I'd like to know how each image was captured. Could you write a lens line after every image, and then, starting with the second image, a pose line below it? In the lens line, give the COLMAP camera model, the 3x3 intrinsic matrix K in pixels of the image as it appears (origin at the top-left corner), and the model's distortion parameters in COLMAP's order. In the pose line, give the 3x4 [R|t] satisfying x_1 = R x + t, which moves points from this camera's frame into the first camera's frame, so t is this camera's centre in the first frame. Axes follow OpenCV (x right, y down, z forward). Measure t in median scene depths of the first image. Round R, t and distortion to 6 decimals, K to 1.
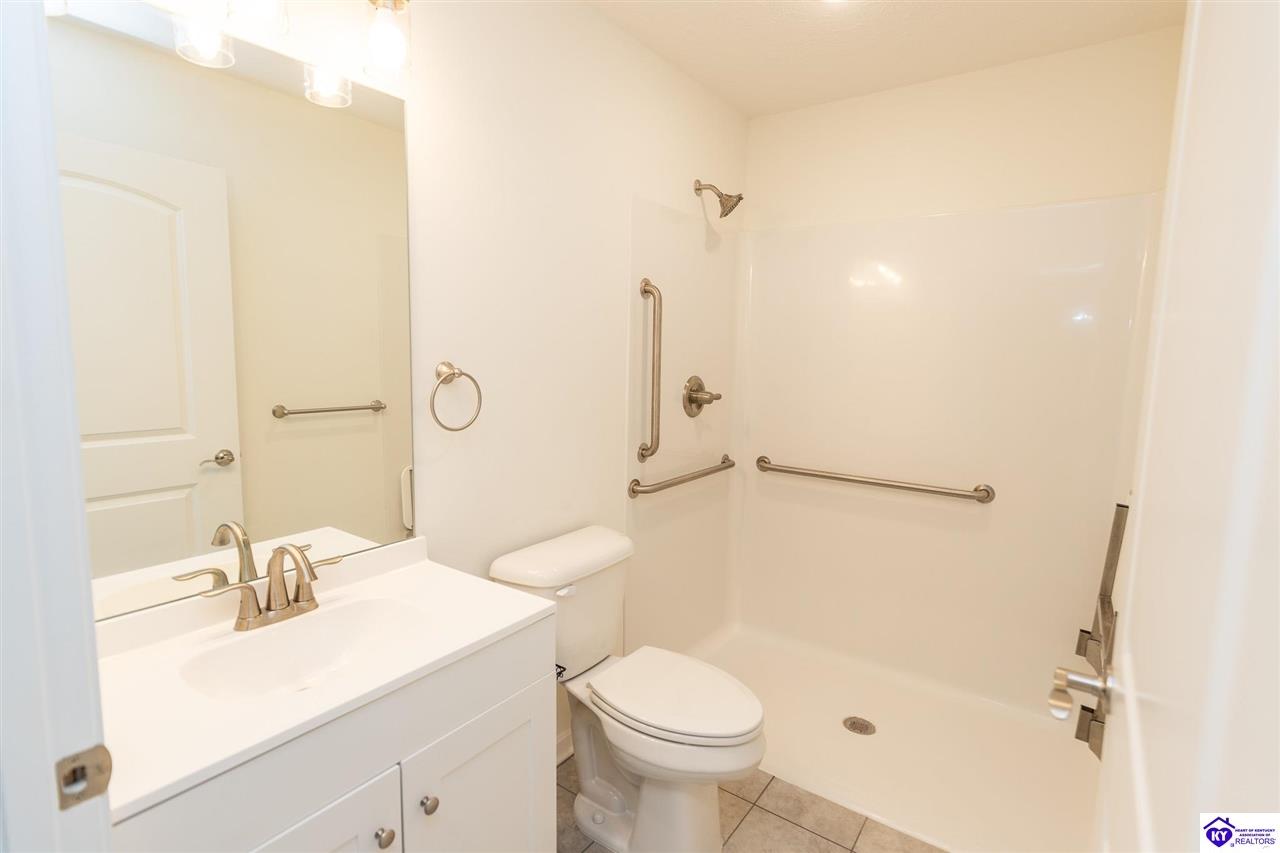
lens RADIAL K [[622.0, 0, 650.2], [0, 622.0, 424.7], [0, 0, 1]] dist [0.001404, -0.002357]
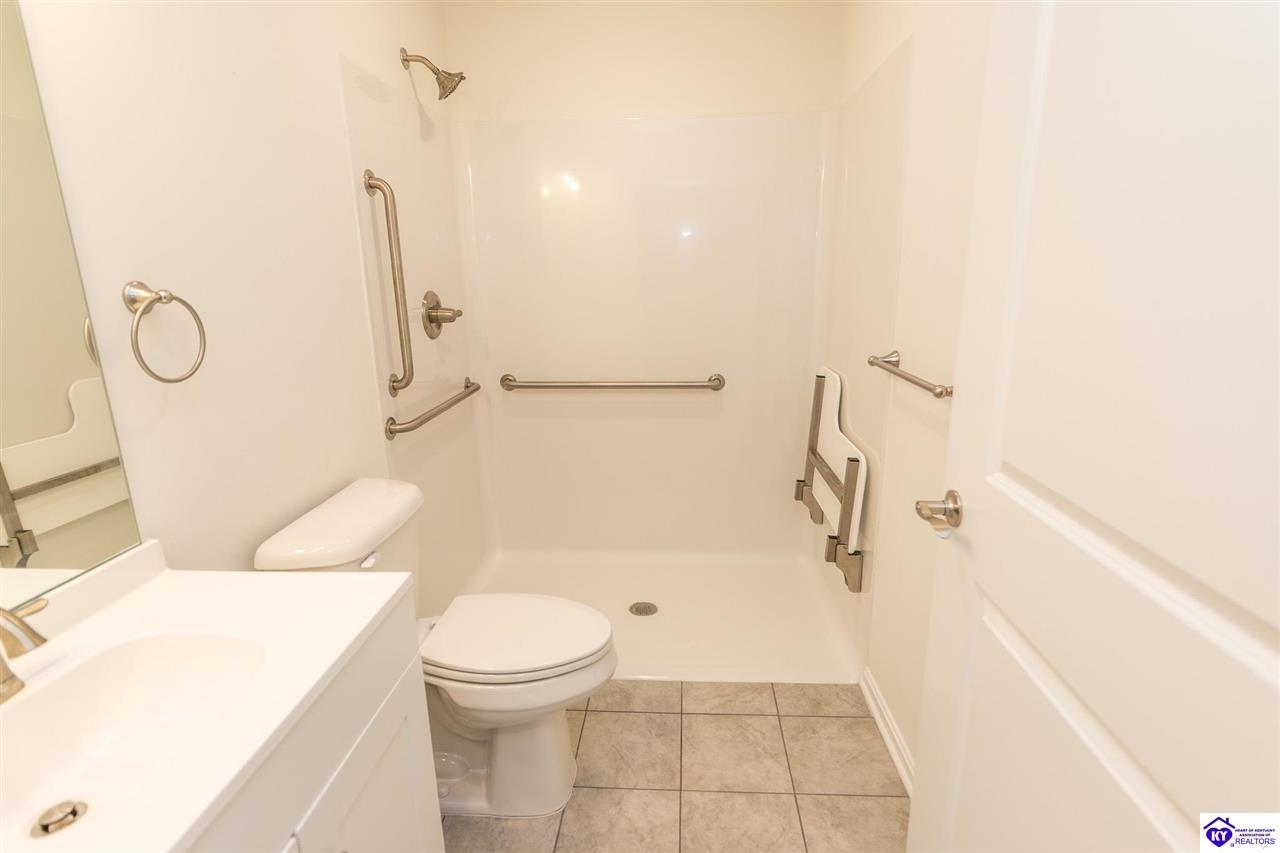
lens RADIAL K [[622.0, 0, 647.9], [0, 622.0, 425.2], [0, 0, 1]] dist [0.001404, -0.002357]
pose [[0.851472, -0.160852, 0.499121, -0.151192], [0.094073, 0.983207, 0.156376, -0.001541], [-0.515893, -0.086197, 0.852305, 0.095873]]
